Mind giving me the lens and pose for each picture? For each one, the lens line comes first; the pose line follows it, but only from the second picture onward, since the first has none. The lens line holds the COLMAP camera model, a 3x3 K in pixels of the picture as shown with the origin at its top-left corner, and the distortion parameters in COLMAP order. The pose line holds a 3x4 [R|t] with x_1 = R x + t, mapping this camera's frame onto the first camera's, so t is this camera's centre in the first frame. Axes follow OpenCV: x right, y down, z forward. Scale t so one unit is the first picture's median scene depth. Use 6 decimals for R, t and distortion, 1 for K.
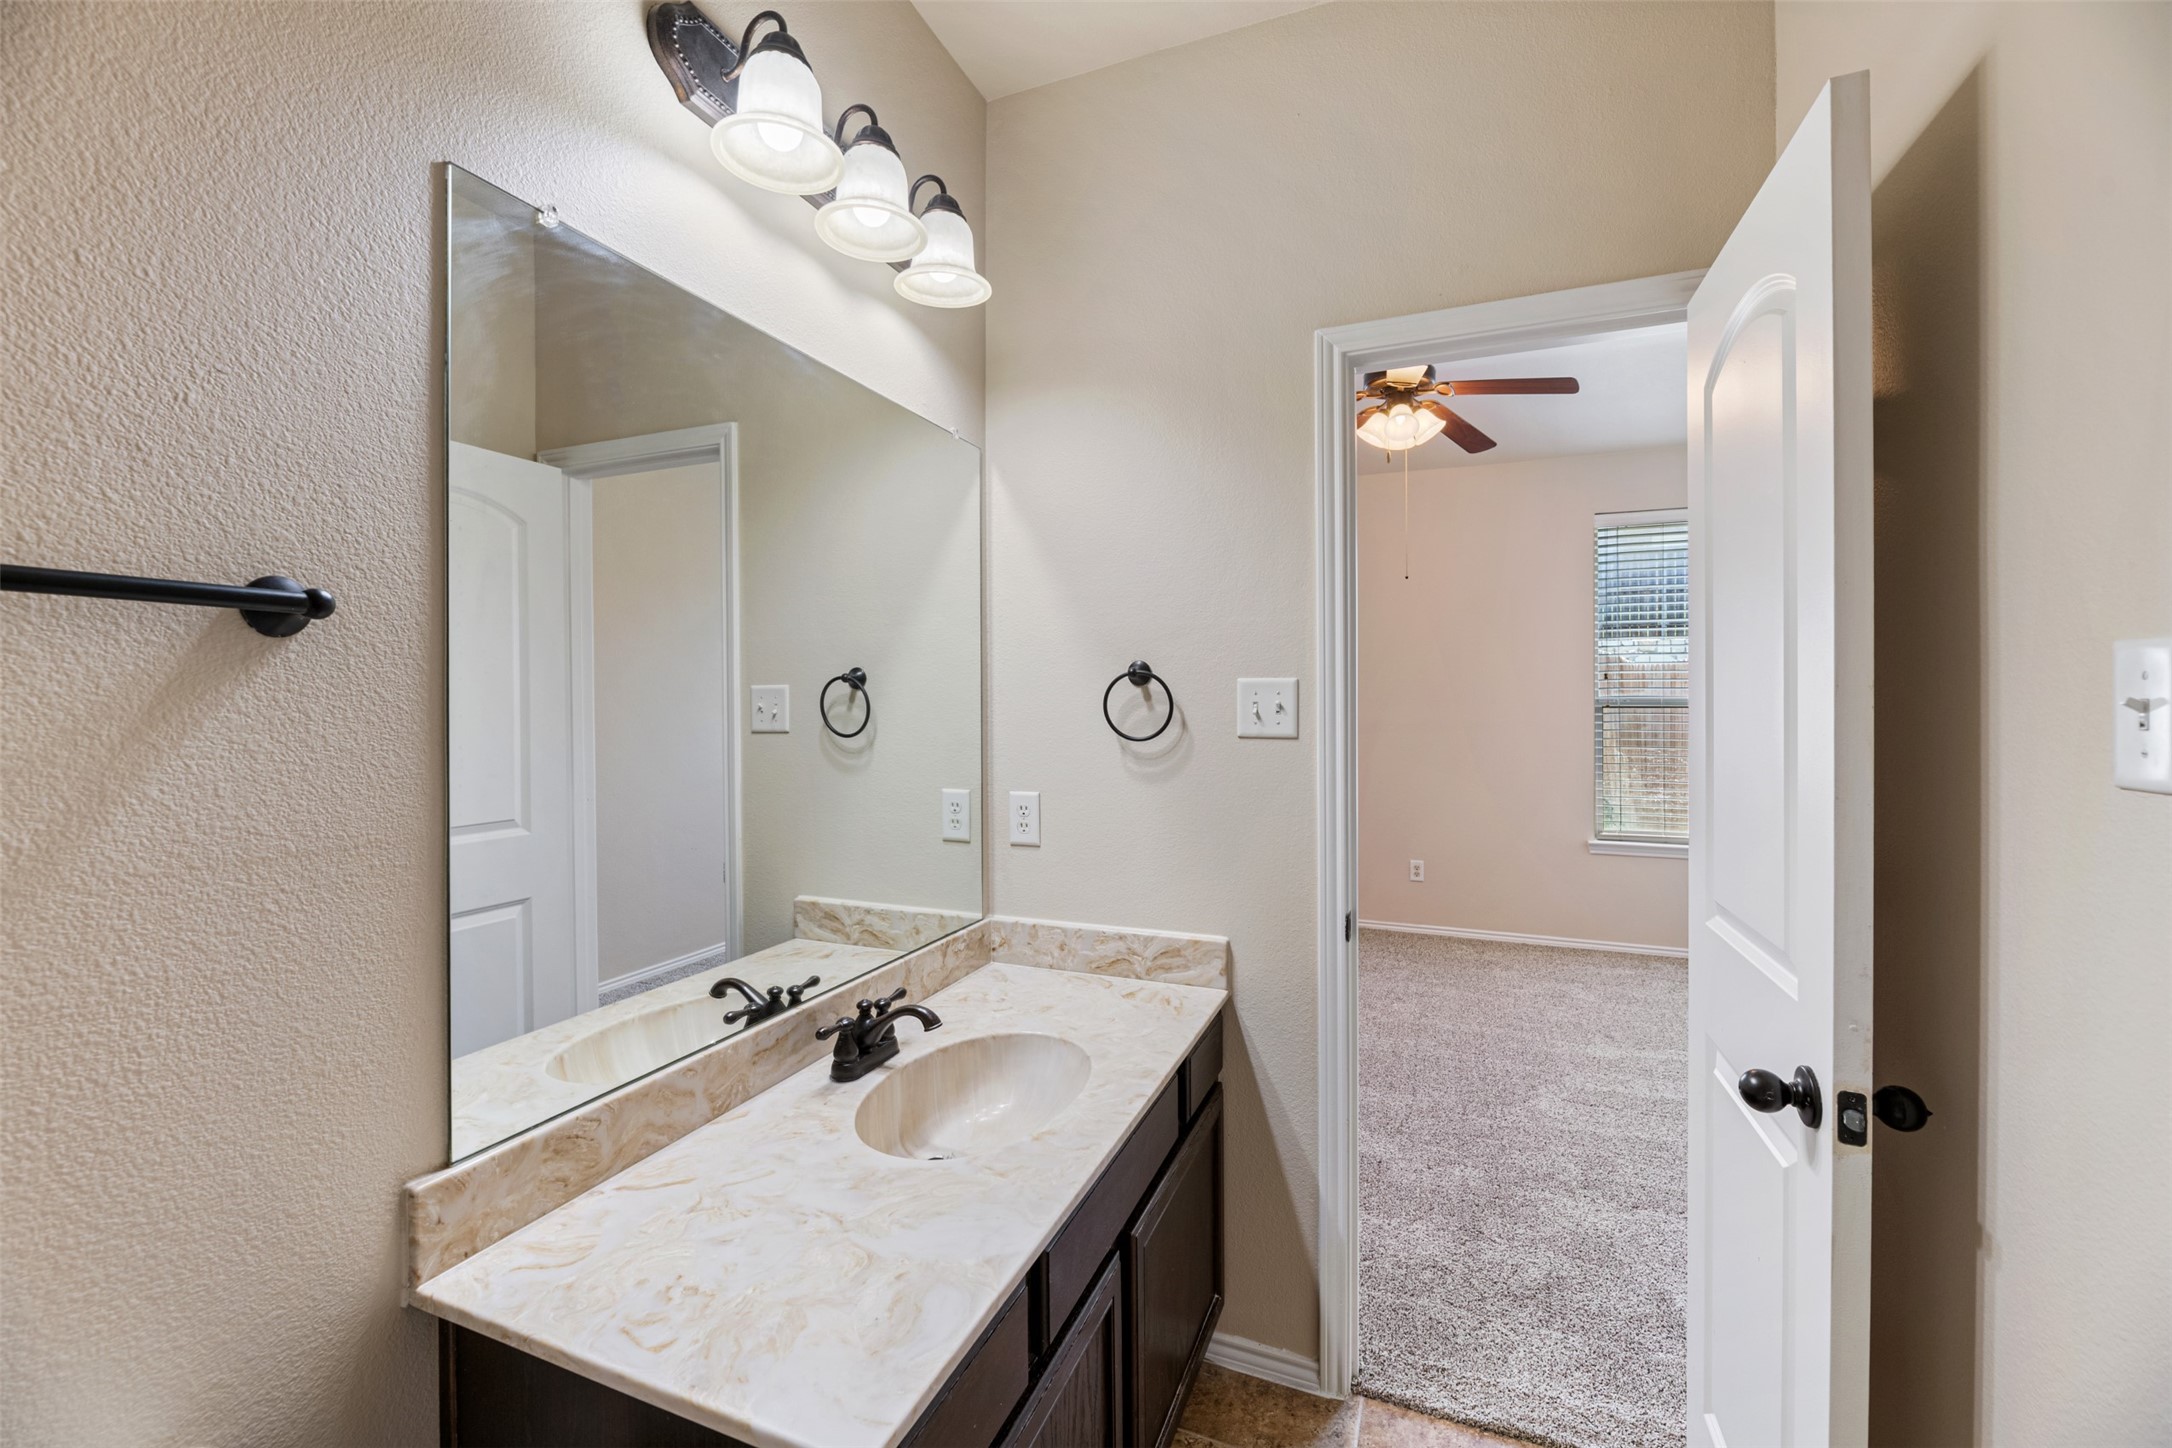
lens RADIAL K [[892.3, 0, 1083.2], [0, 892.3, 710.4], [0, 0, 1]] dist [-0.004301, -0.001038]
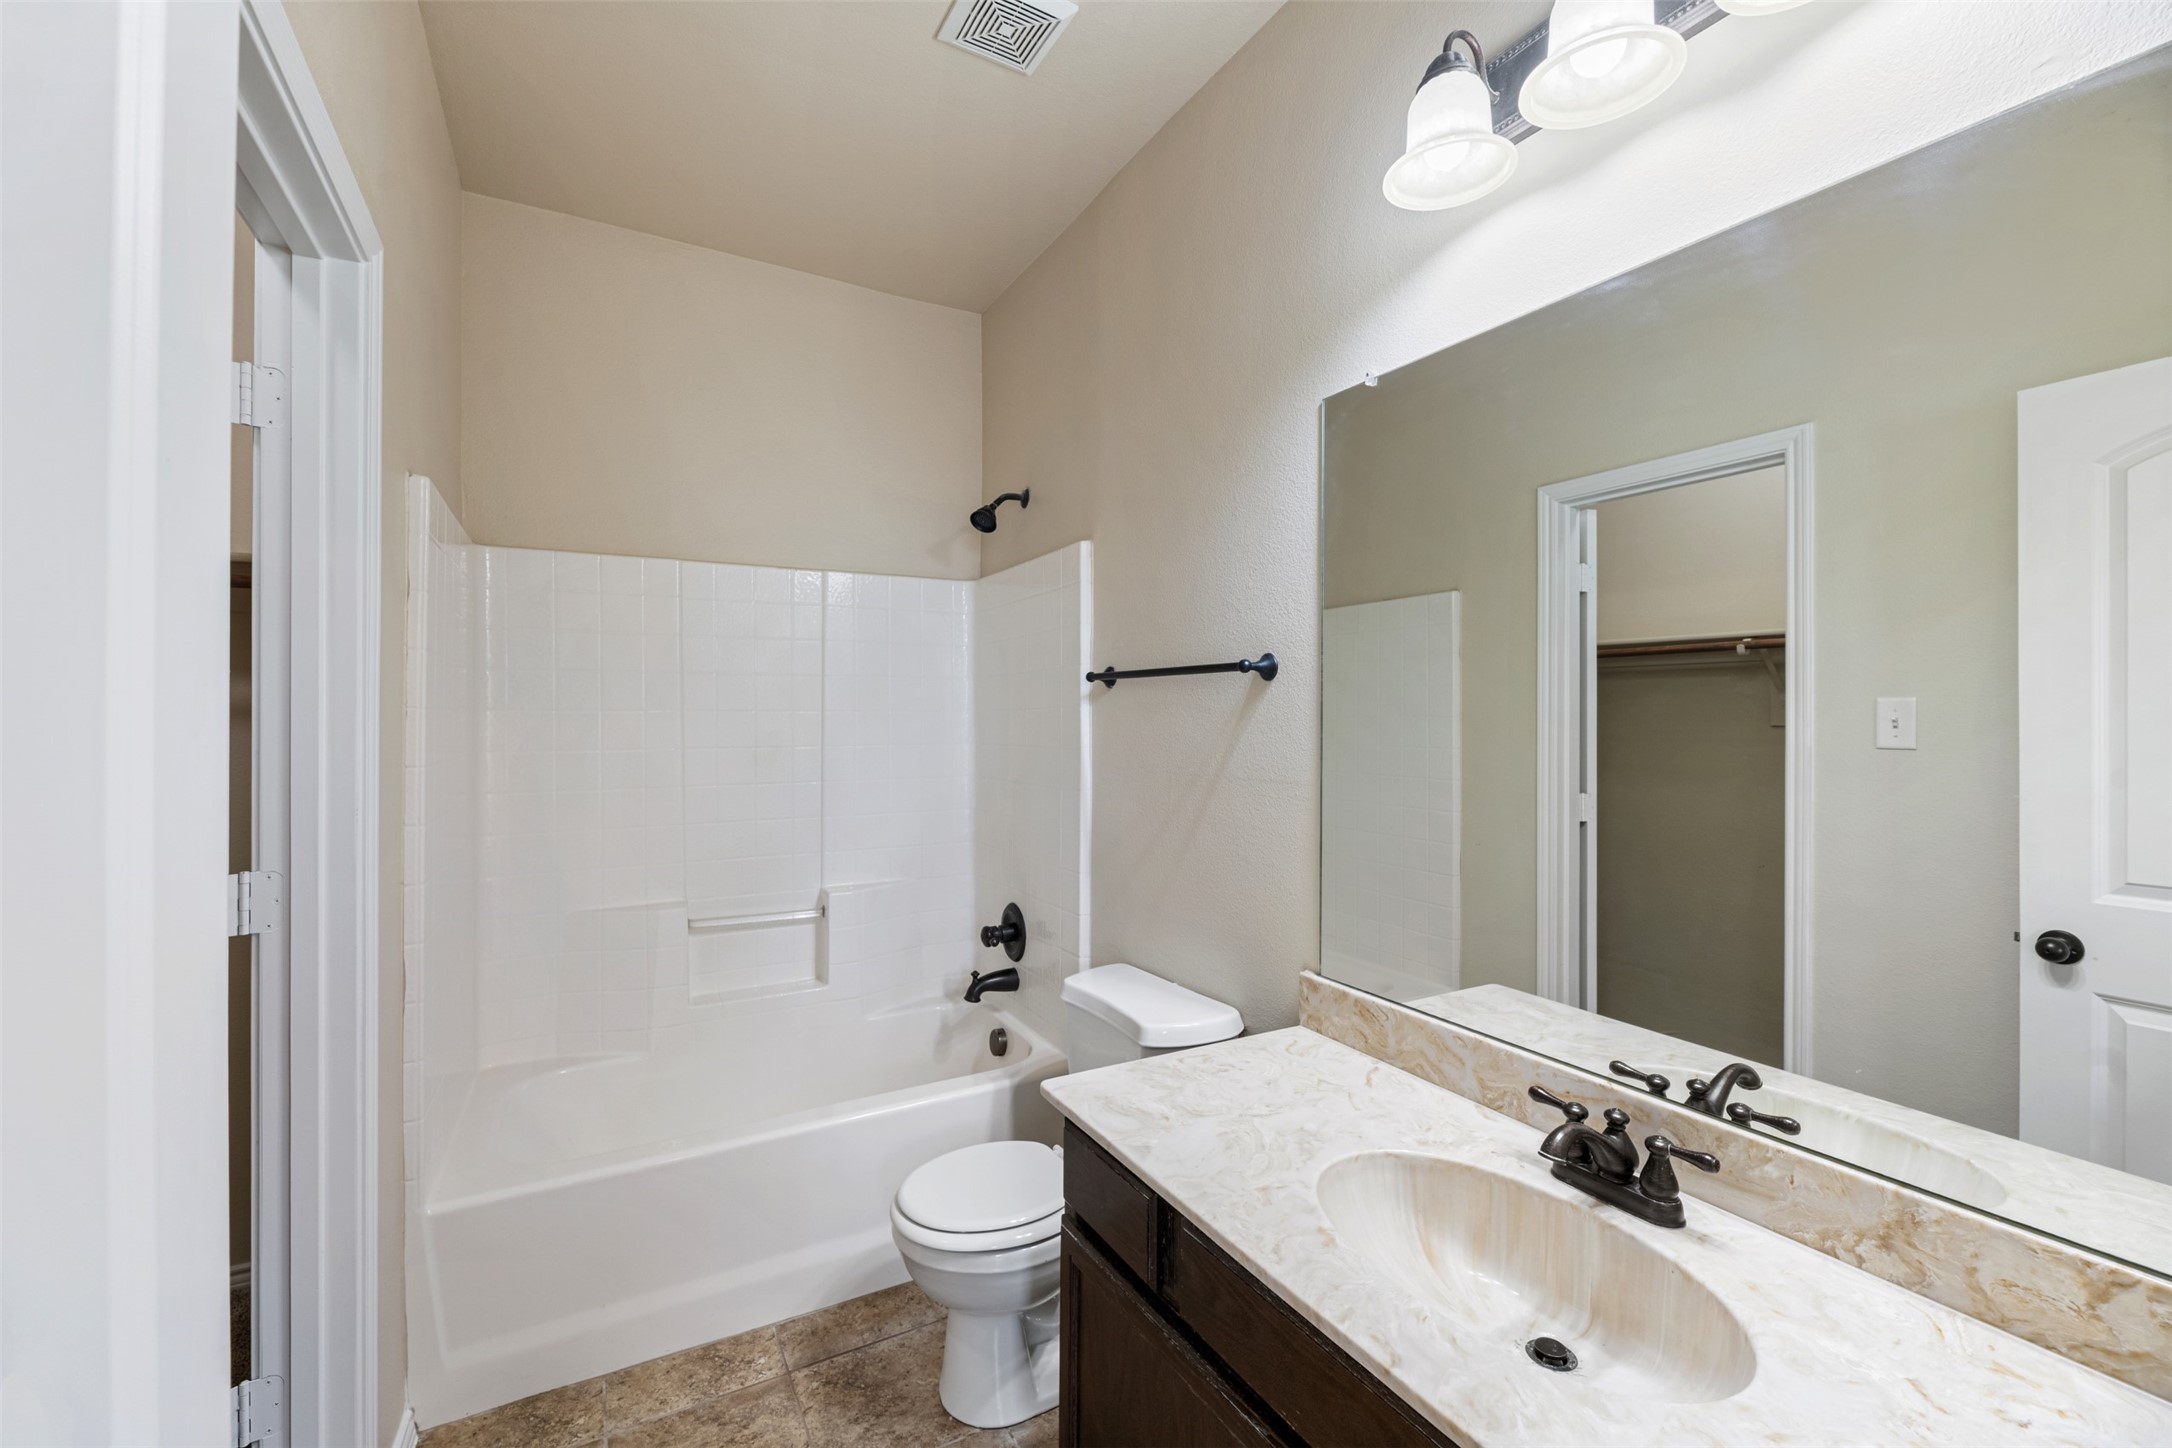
lens RADIAL K [[892.3, 0, 1087.0], [0, 892.3, 726.2], [0, 0, 1]] dist [-0.004301, -0.001038]
pose [[-0.625085, -0.000739, -0.780556, 0.799923], [-0.016014, 0.999801, 0.011878, 0.008437], [0.780392, 0.019925, -0.624973, 1.471914]]
